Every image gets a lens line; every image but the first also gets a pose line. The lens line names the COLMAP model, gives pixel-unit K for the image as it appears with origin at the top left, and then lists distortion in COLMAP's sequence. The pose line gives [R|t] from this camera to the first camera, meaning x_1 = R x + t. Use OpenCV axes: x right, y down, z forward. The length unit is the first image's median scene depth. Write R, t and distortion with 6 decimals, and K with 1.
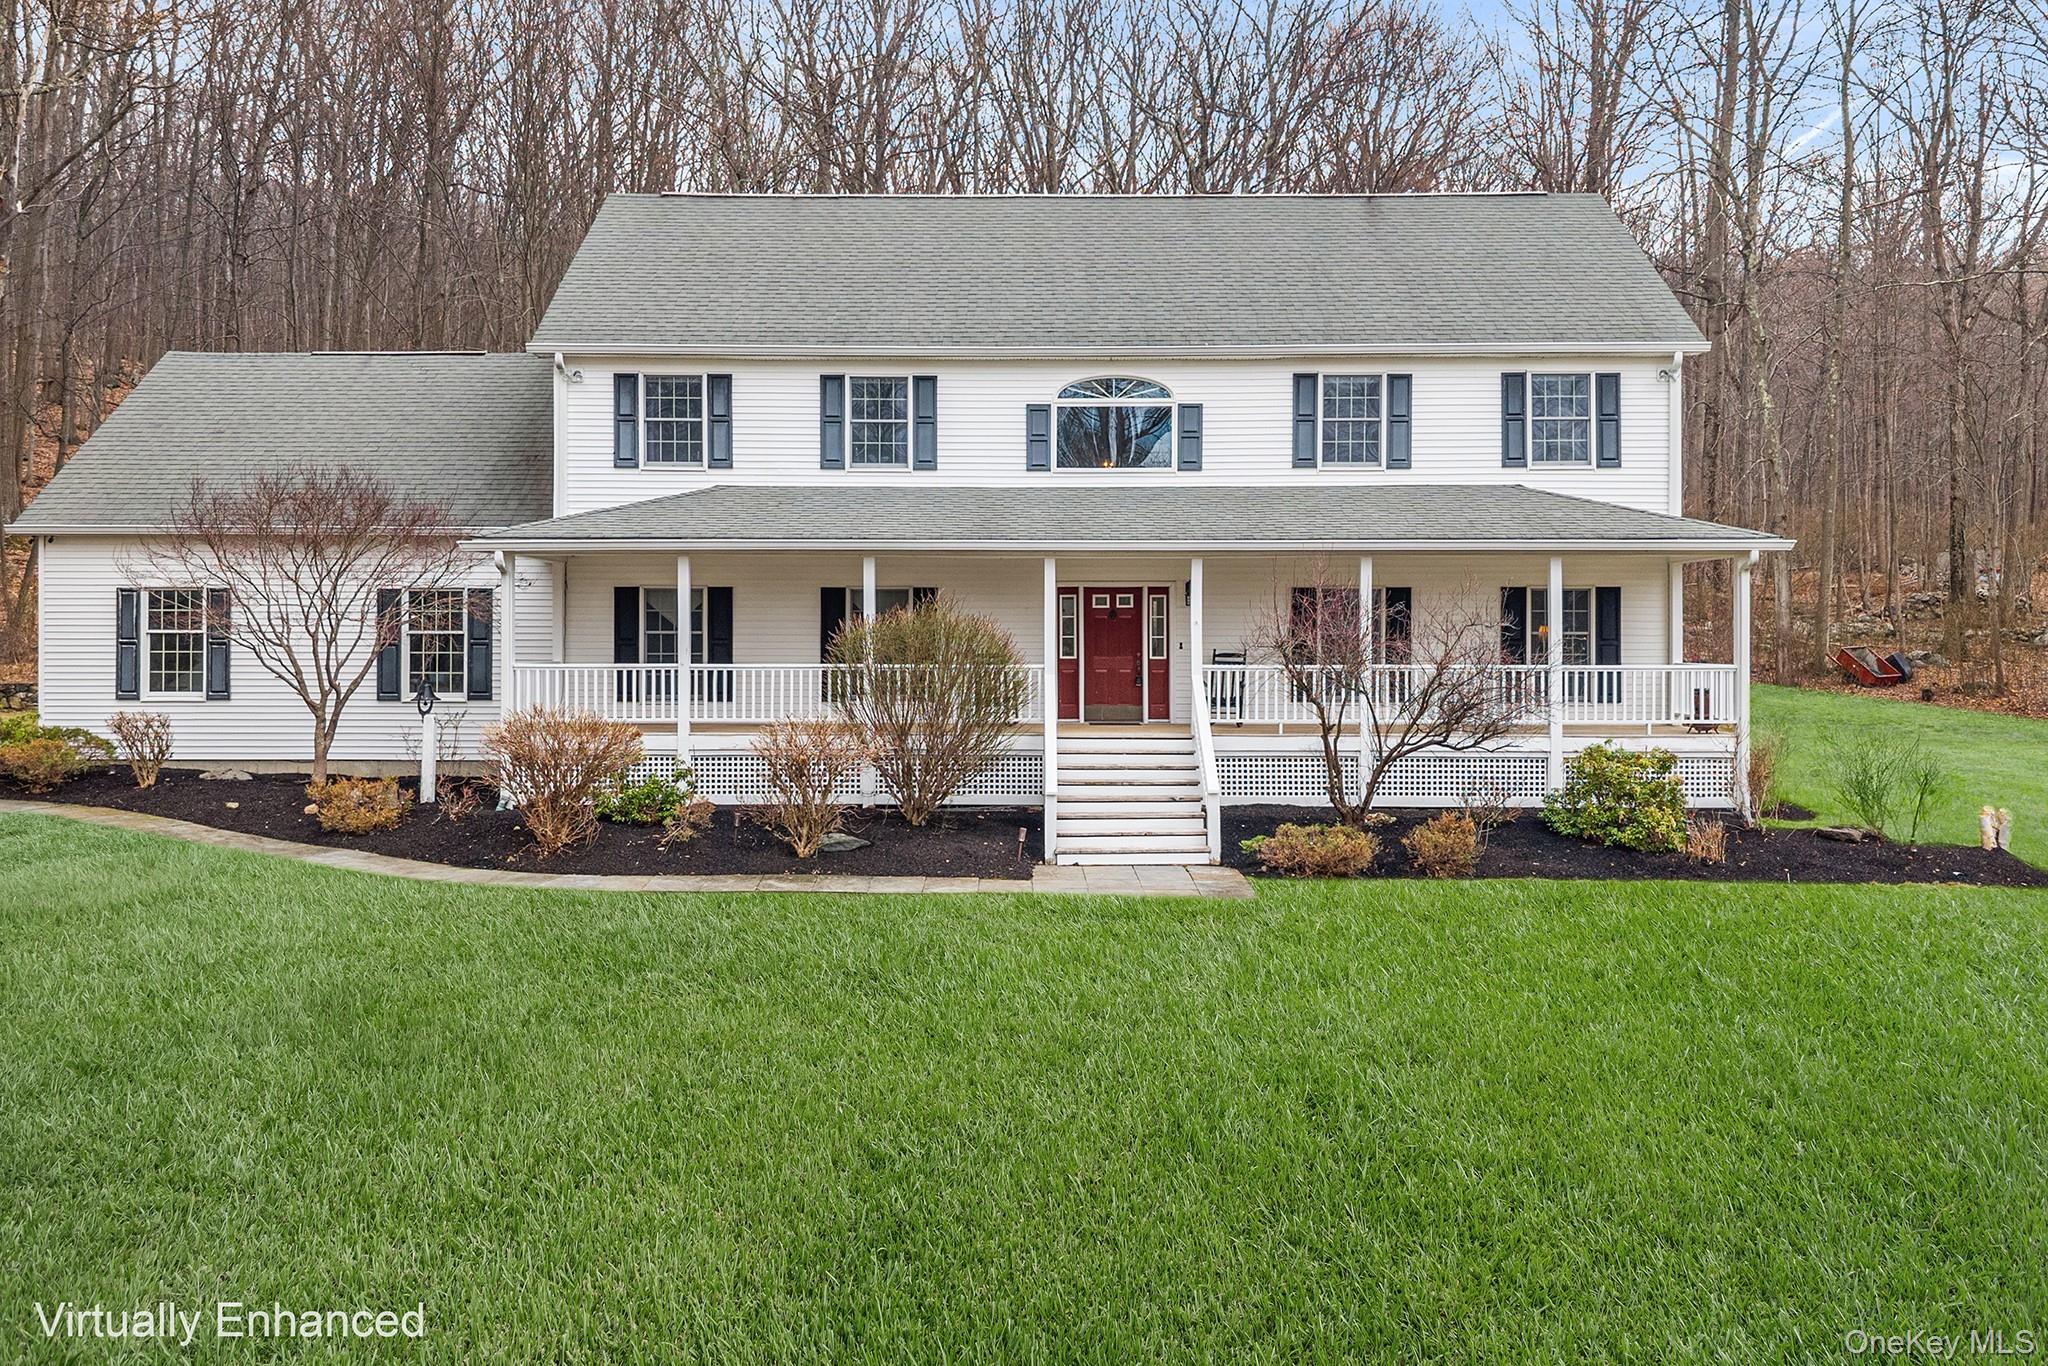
lens RADIAL K [[1618.3, 0, 1024.4], [0, 1618.3, 654.6], [0, 0, 1]] dist [0.127558, -0.350909]
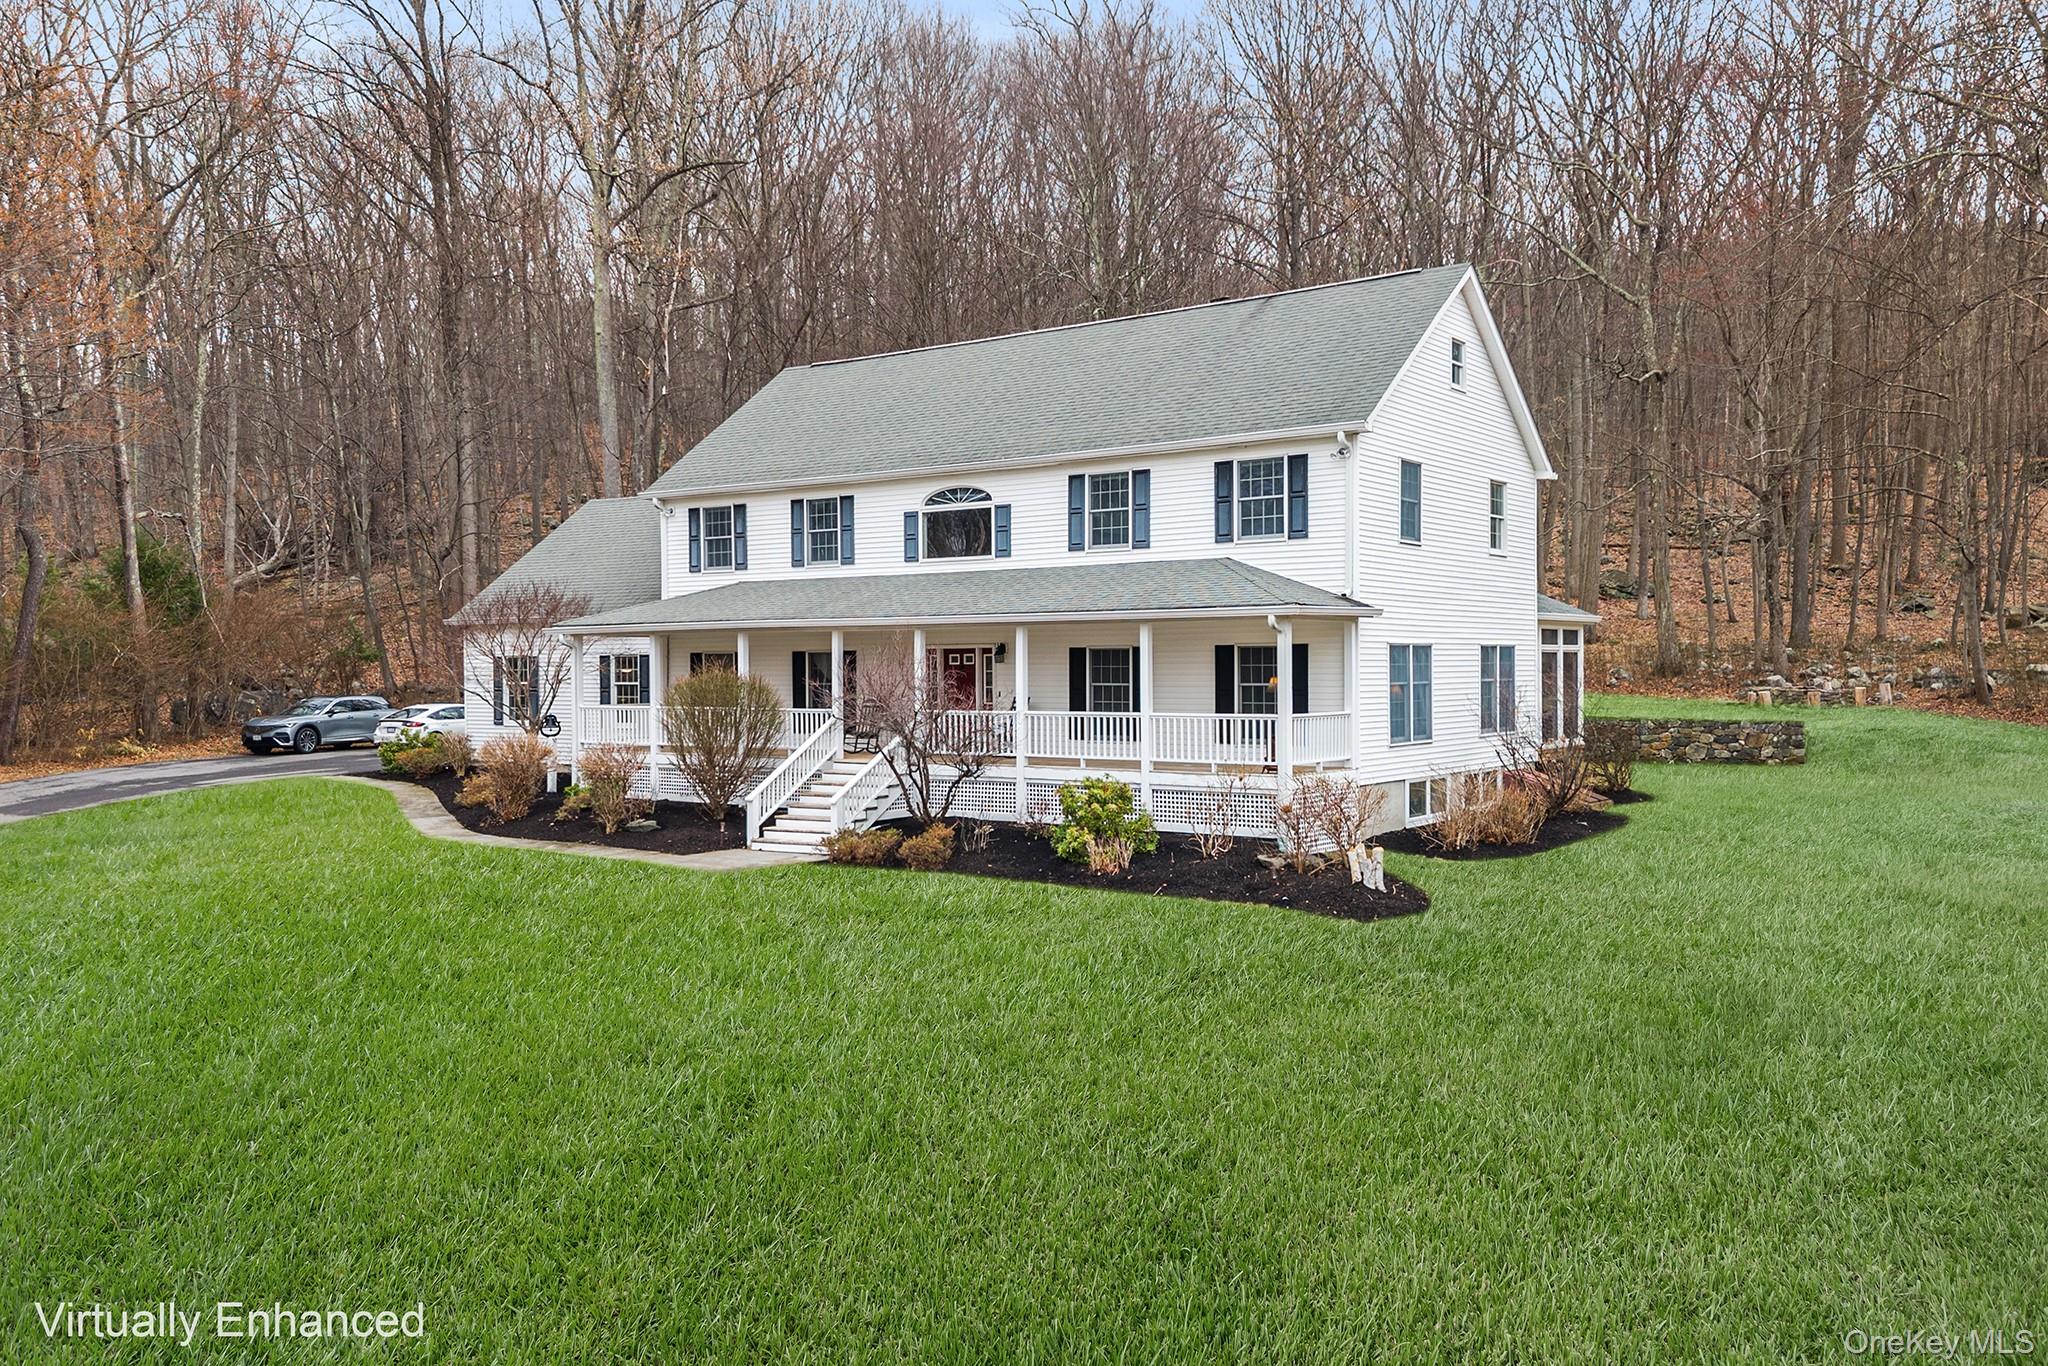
lens RADIAL K [[1593.5, 0, 1024.0], [0, 1593.5, 683.0], [0, 0, 1]] dist [0.127635, -0.216287]
pose [[0.820301, 0.000443, -0.571932, 0.825165], [-0.009416, 0.999875, -0.012731, 0.000885], [0.571855, 0.015829, 0.820202, -0.011584]]
